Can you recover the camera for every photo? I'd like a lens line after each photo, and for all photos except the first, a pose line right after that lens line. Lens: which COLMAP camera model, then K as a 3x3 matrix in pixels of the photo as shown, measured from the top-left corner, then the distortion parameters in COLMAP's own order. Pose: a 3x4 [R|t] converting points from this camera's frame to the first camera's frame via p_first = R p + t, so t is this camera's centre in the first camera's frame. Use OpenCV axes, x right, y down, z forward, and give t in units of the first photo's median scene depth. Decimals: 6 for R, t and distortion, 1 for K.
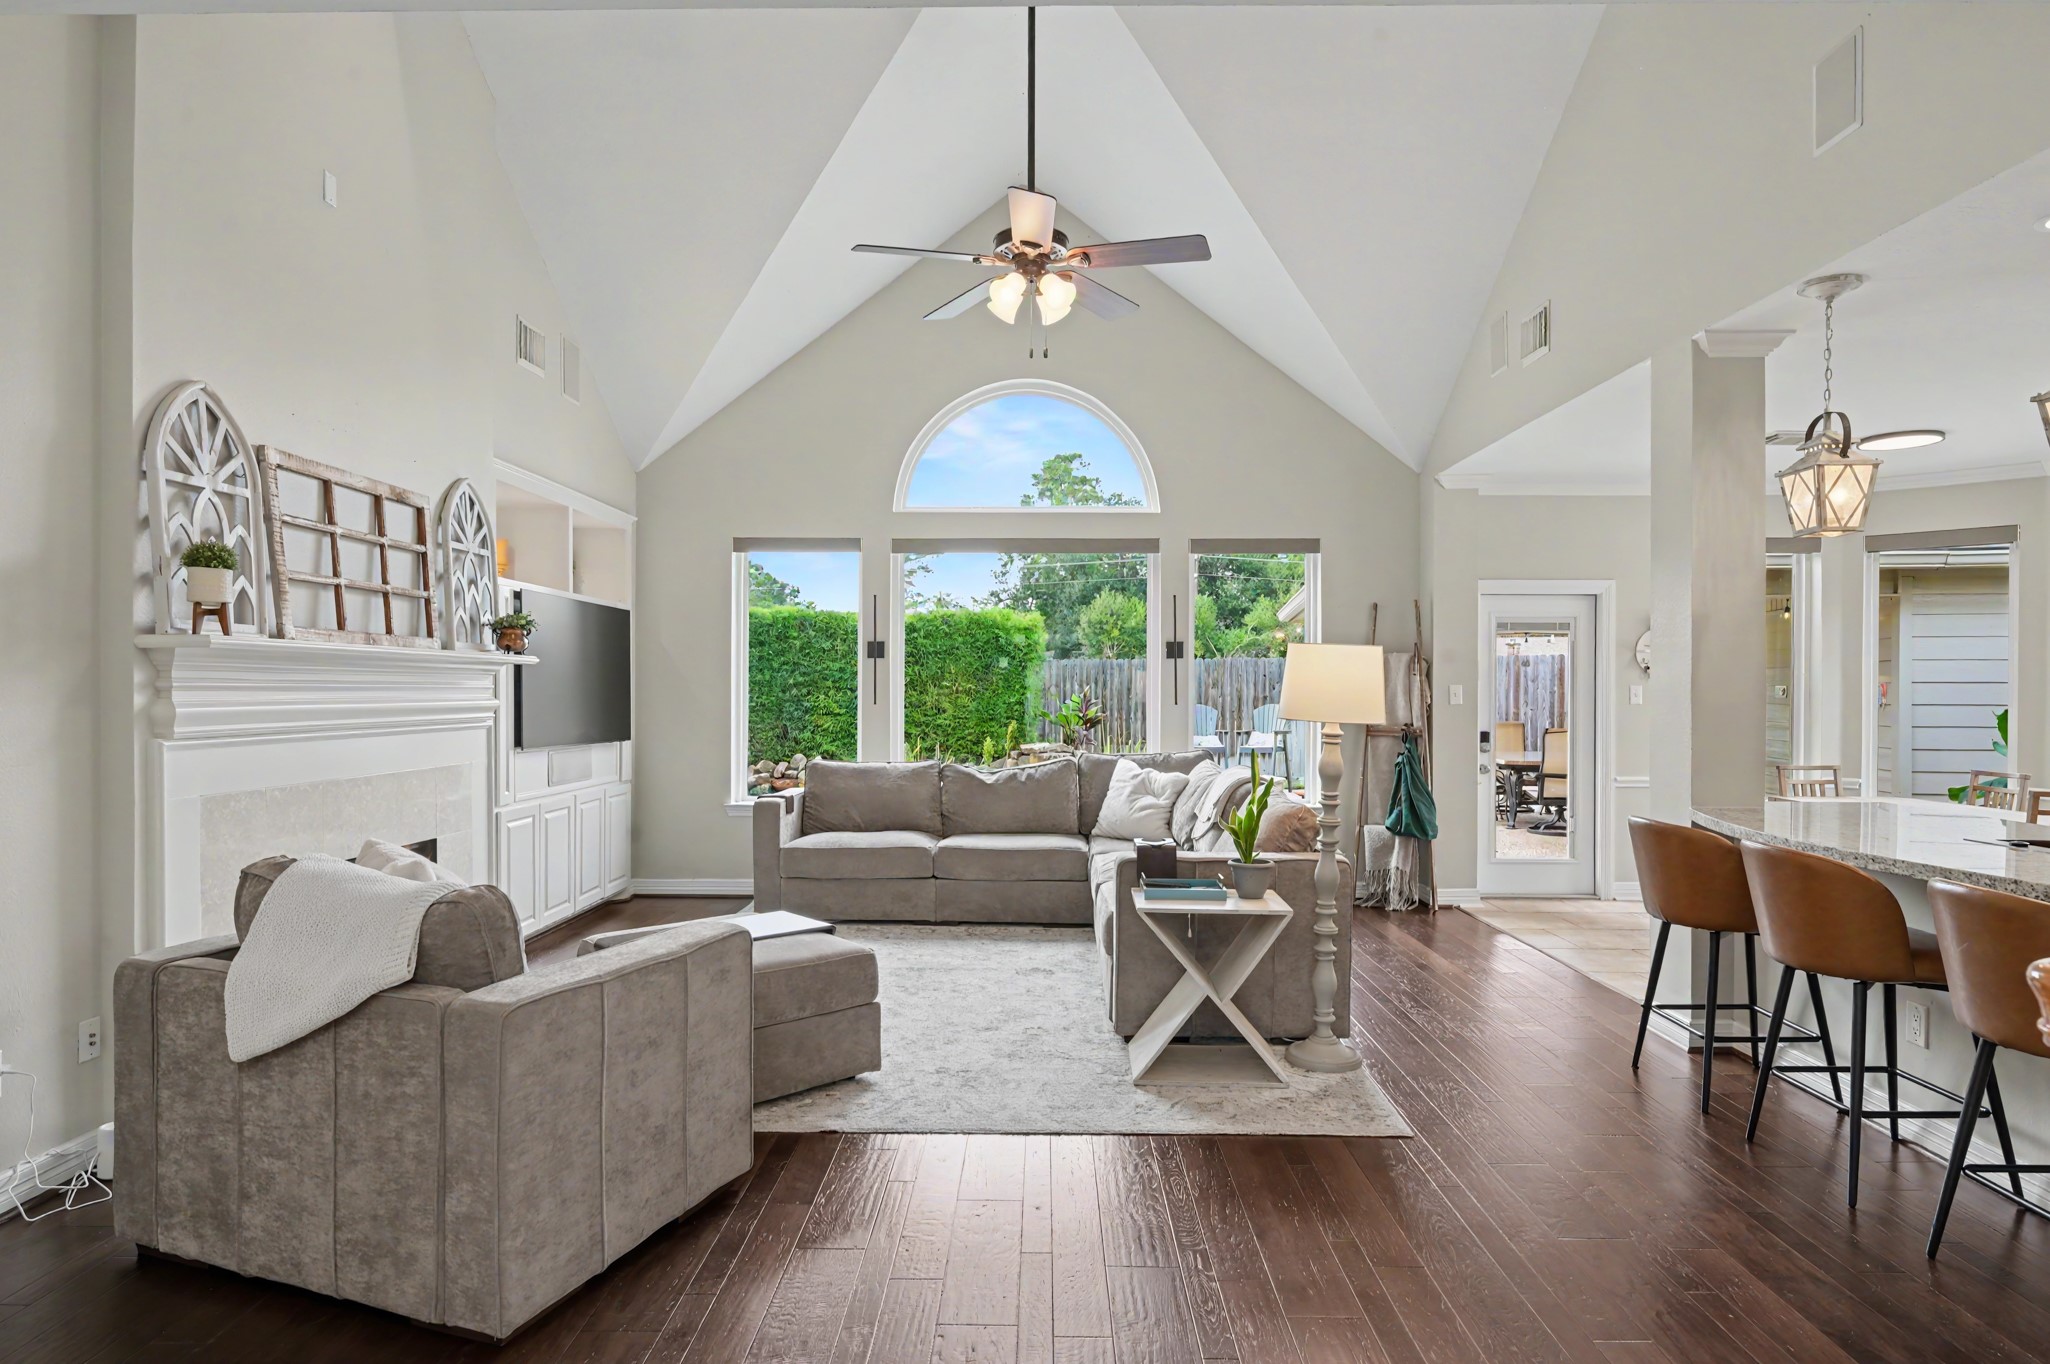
lens RADIAL K [[968.6, 0, 1025.0], [0, 968.6, 682.0], [0, 0, 1]] dist [0.000077, -0.000002]
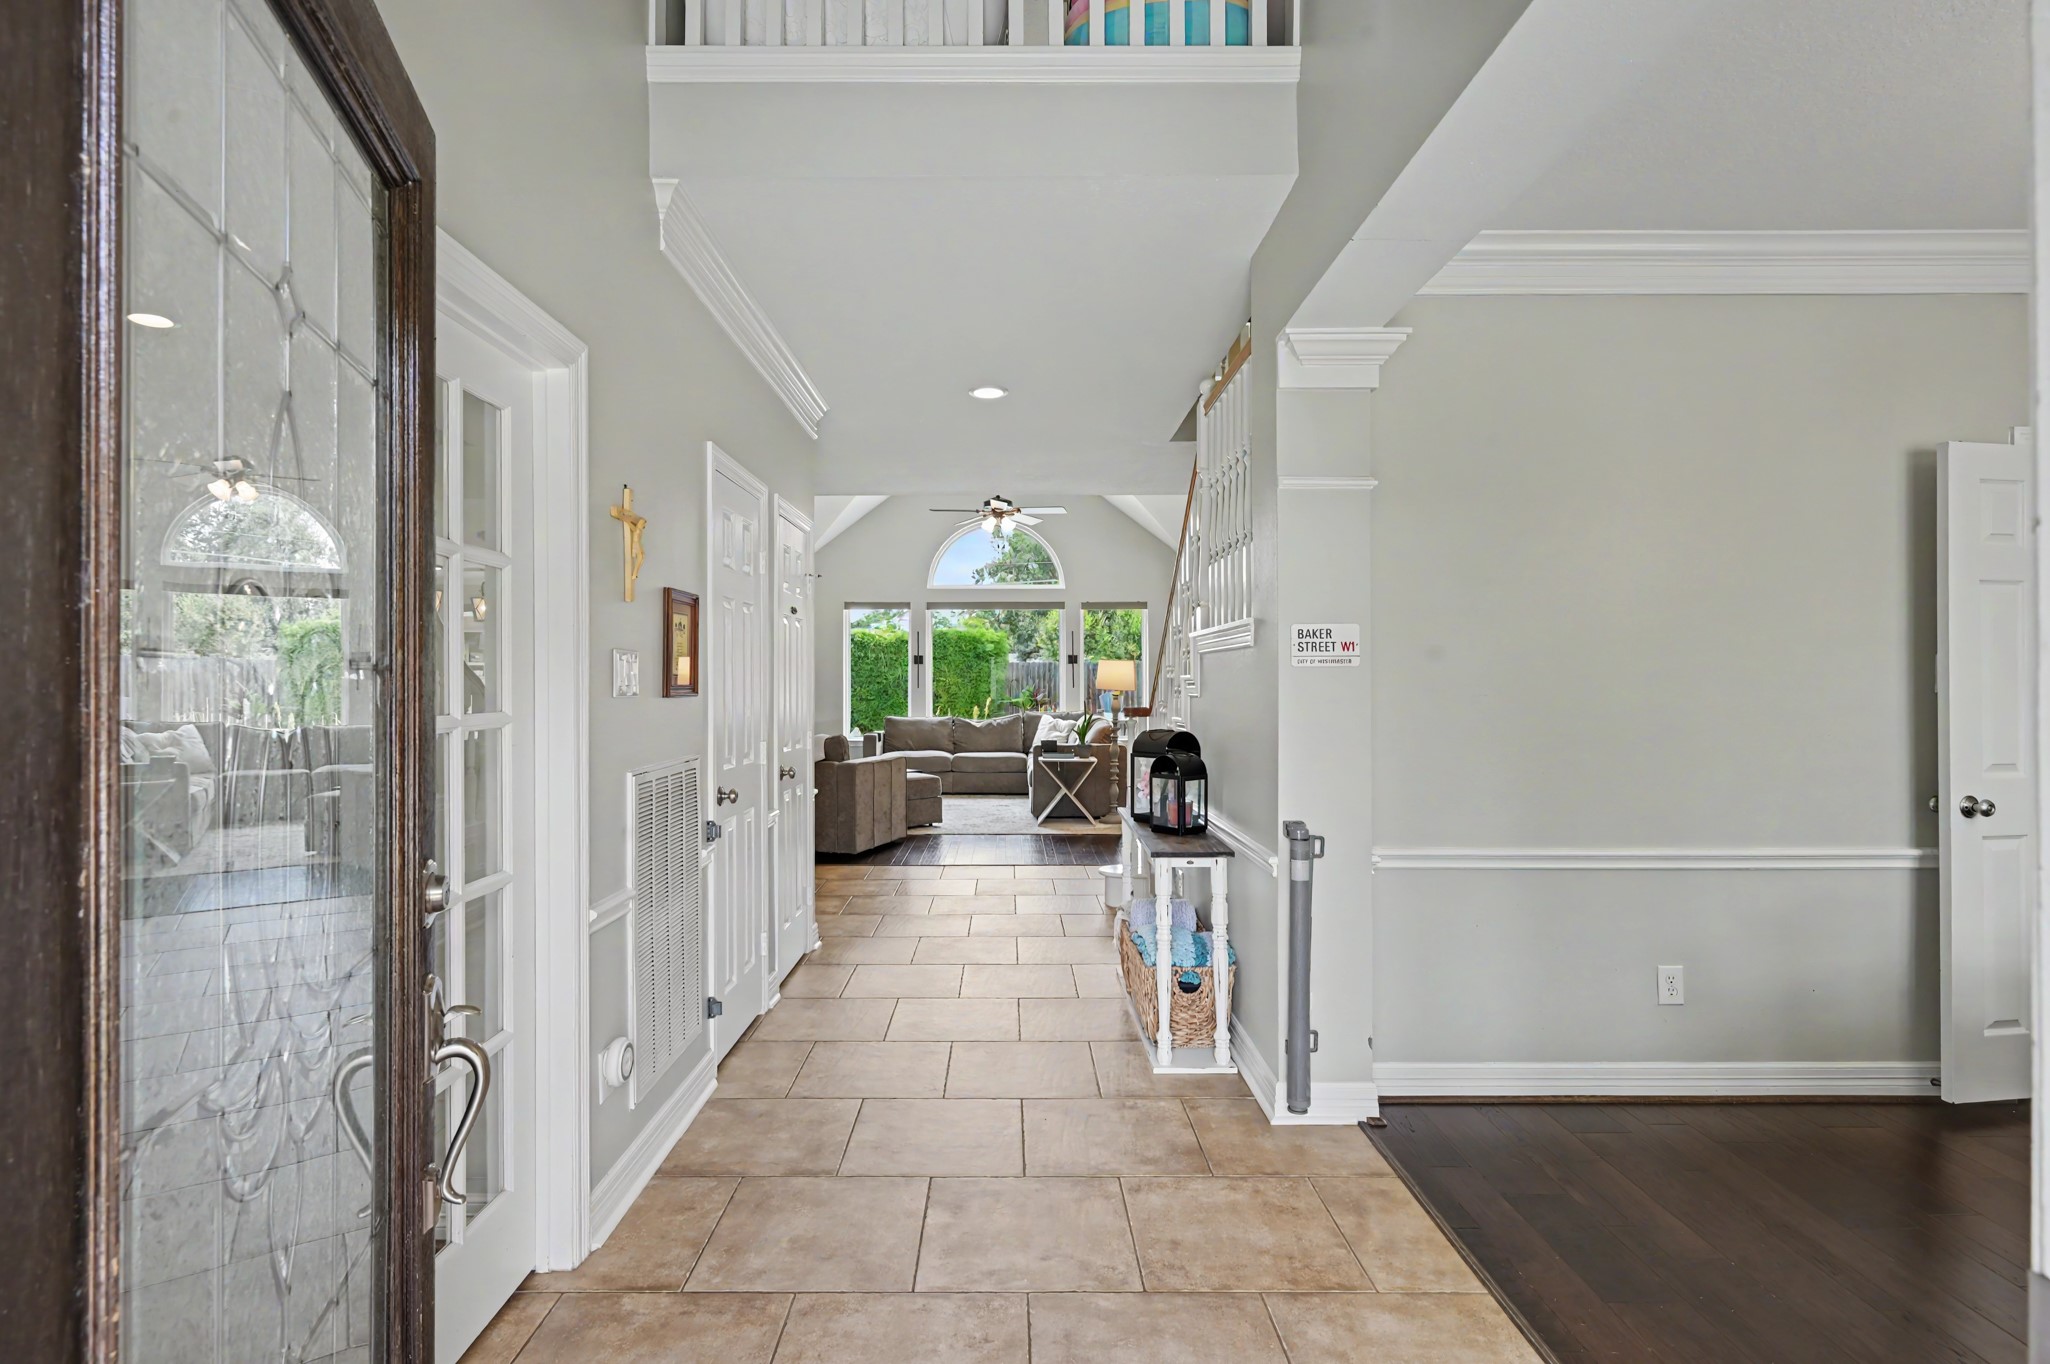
lens RADIAL K [[902.2, 0, 1023.0], [0, 902.2, 675.7], [0, 0, 1]] dist [-0.000992, -0.000308]
pose [[0.999451, -0.003772, 0.032931, -0.005058], [0.003929, 0.999981, -0.004703, 0.008400], [-0.032913, 0.004829, 0.999447, -0.864736]]
